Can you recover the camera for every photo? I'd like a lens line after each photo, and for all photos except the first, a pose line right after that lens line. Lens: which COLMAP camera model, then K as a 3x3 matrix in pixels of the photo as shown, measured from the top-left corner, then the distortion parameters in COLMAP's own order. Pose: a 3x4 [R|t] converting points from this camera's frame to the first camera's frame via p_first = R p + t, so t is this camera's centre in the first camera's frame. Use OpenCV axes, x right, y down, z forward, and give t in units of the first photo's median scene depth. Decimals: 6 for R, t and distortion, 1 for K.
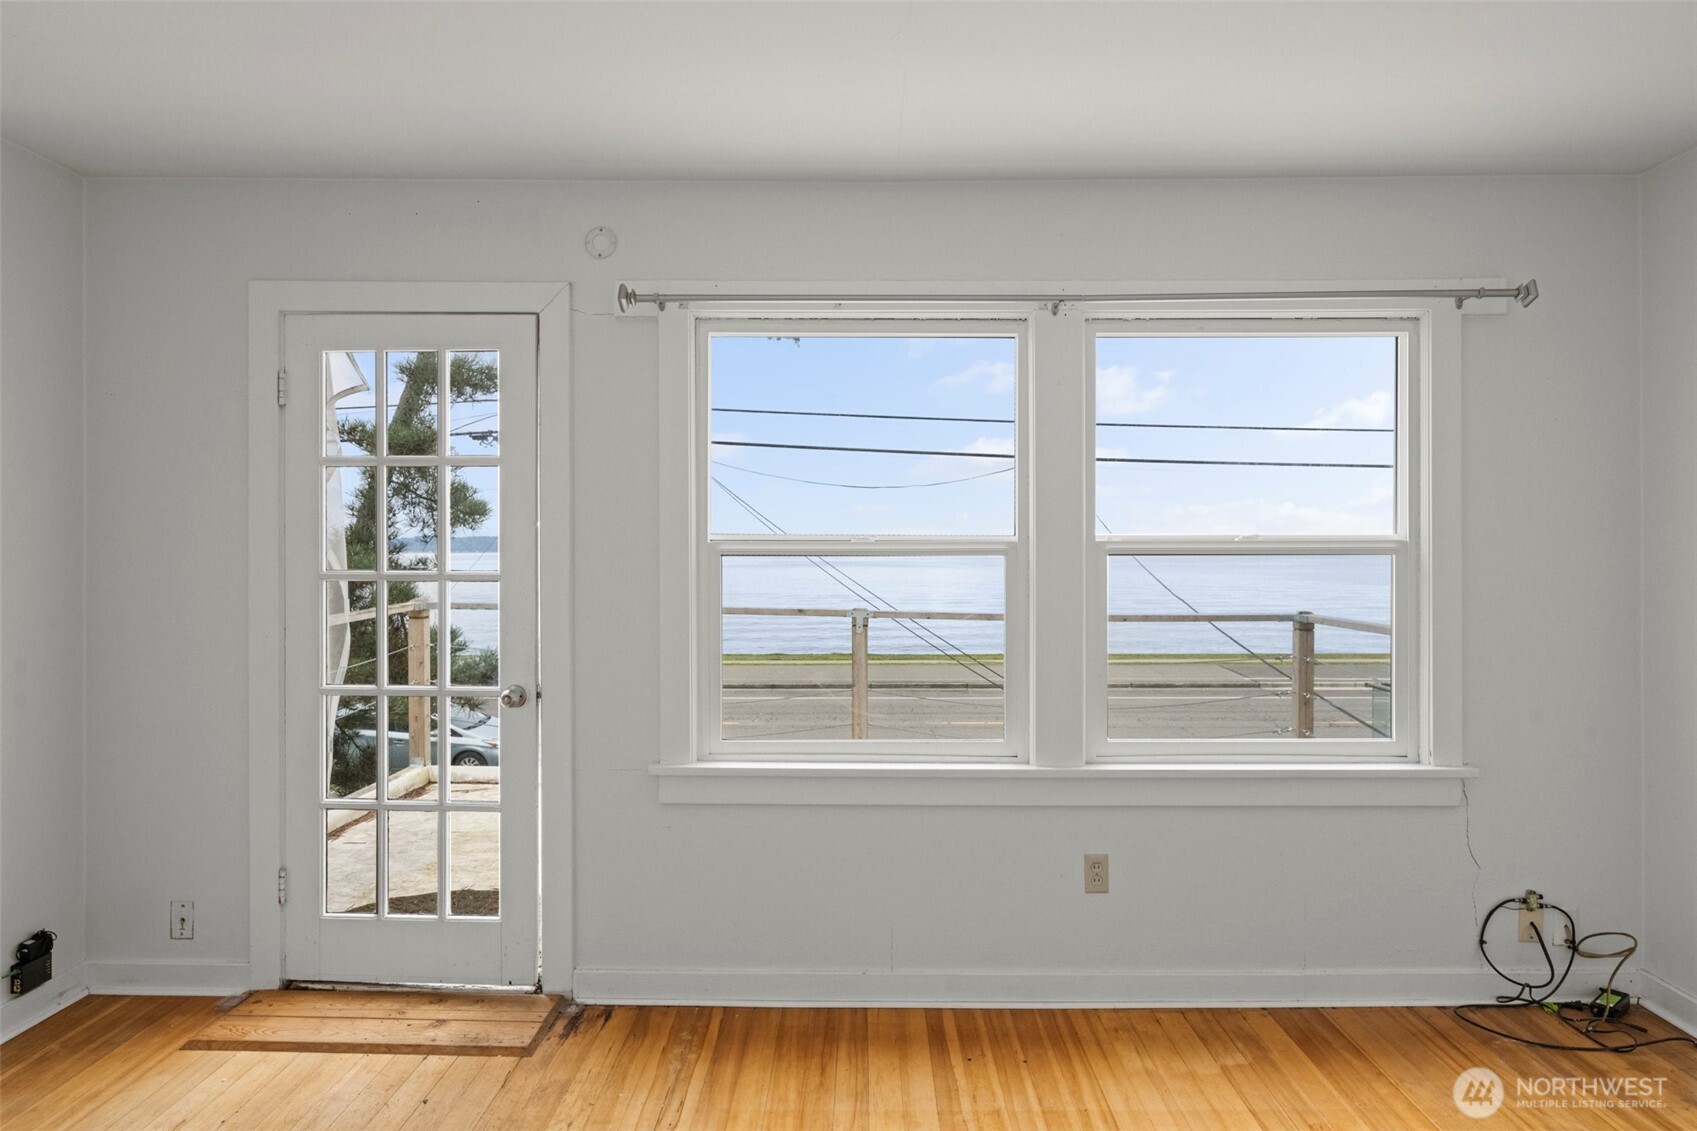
lens RADIAL K [[1043.4, 0, 852.7], [0, 1043.4, 544.2], [0, 0, 1]] dist [-0.000182, 0.000352]
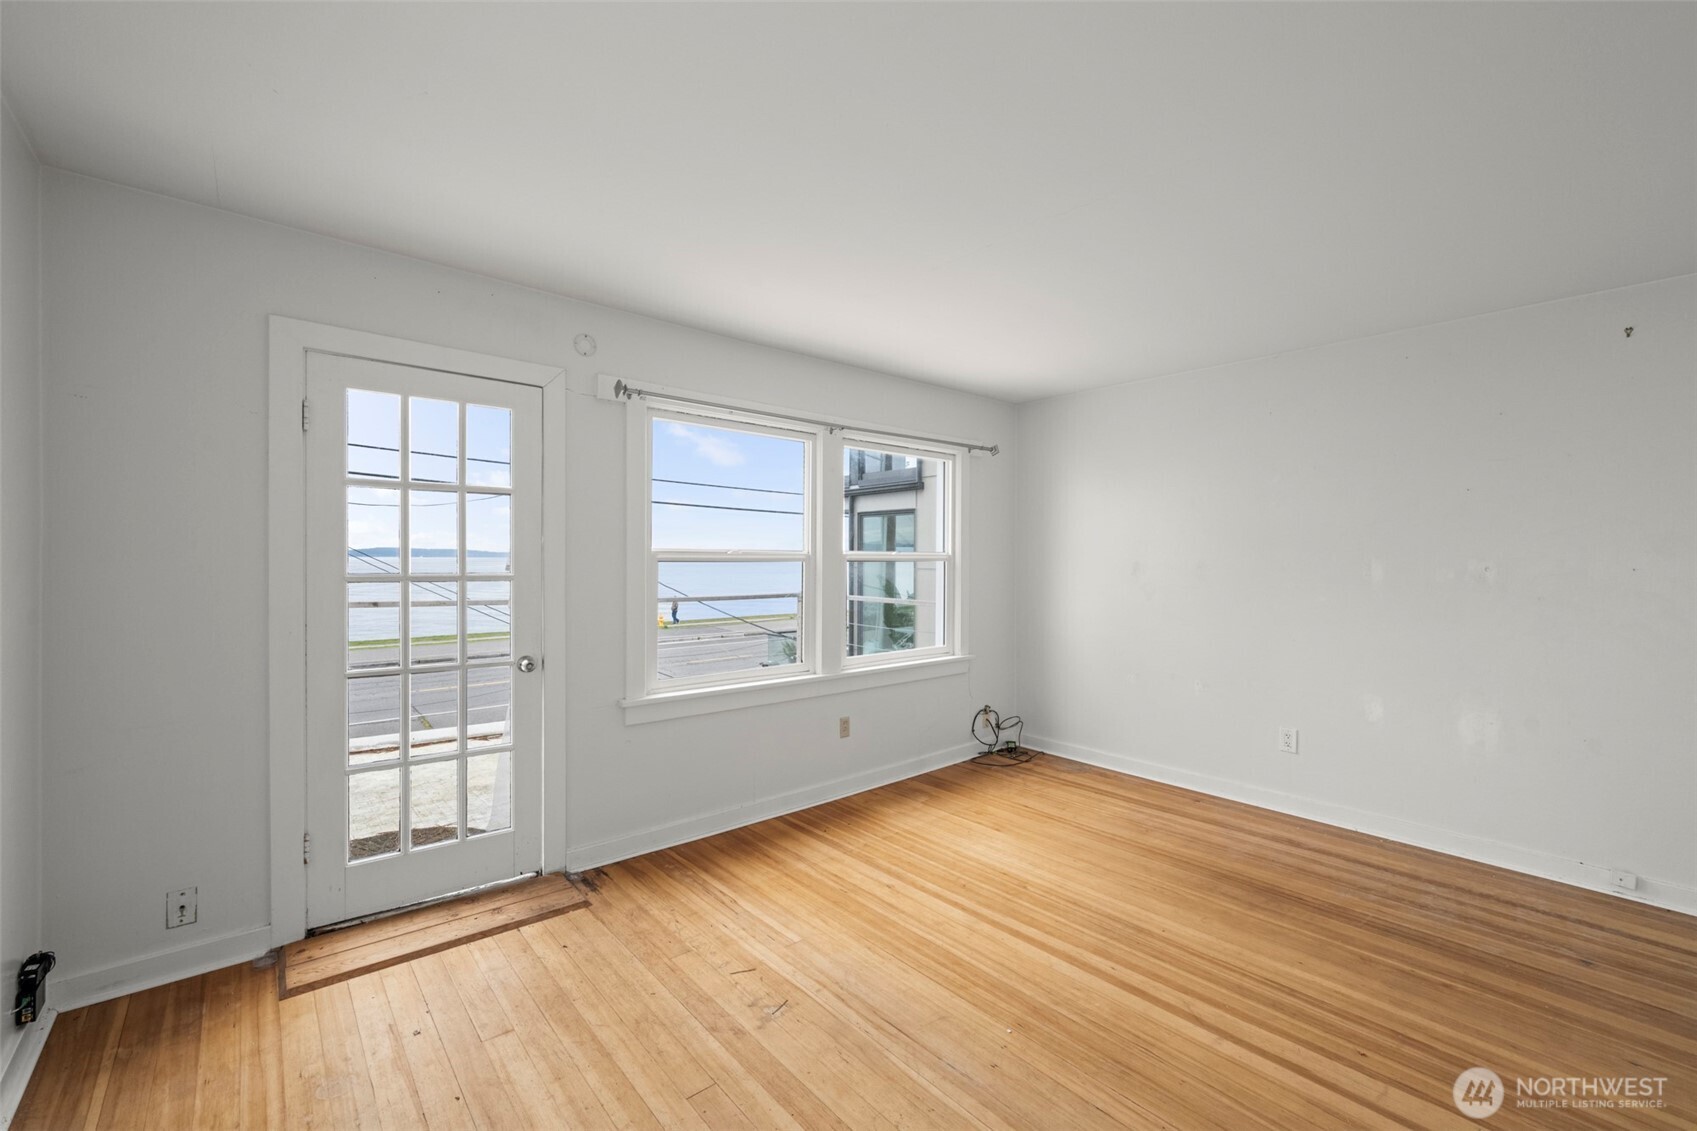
lens RADIAL K [[700.8, 0, 851.6], [0, 700.8, 556.8], [0, 0, 1]] dist [-0.000301, 0.000193]
pose [[0.749566, 0.004962, 0.661911, -0.615633], [-0.008474, 0.999962, 0.002101, -0.000738], [-0.661875, -0.007183, 0.749580, 0.026394]]
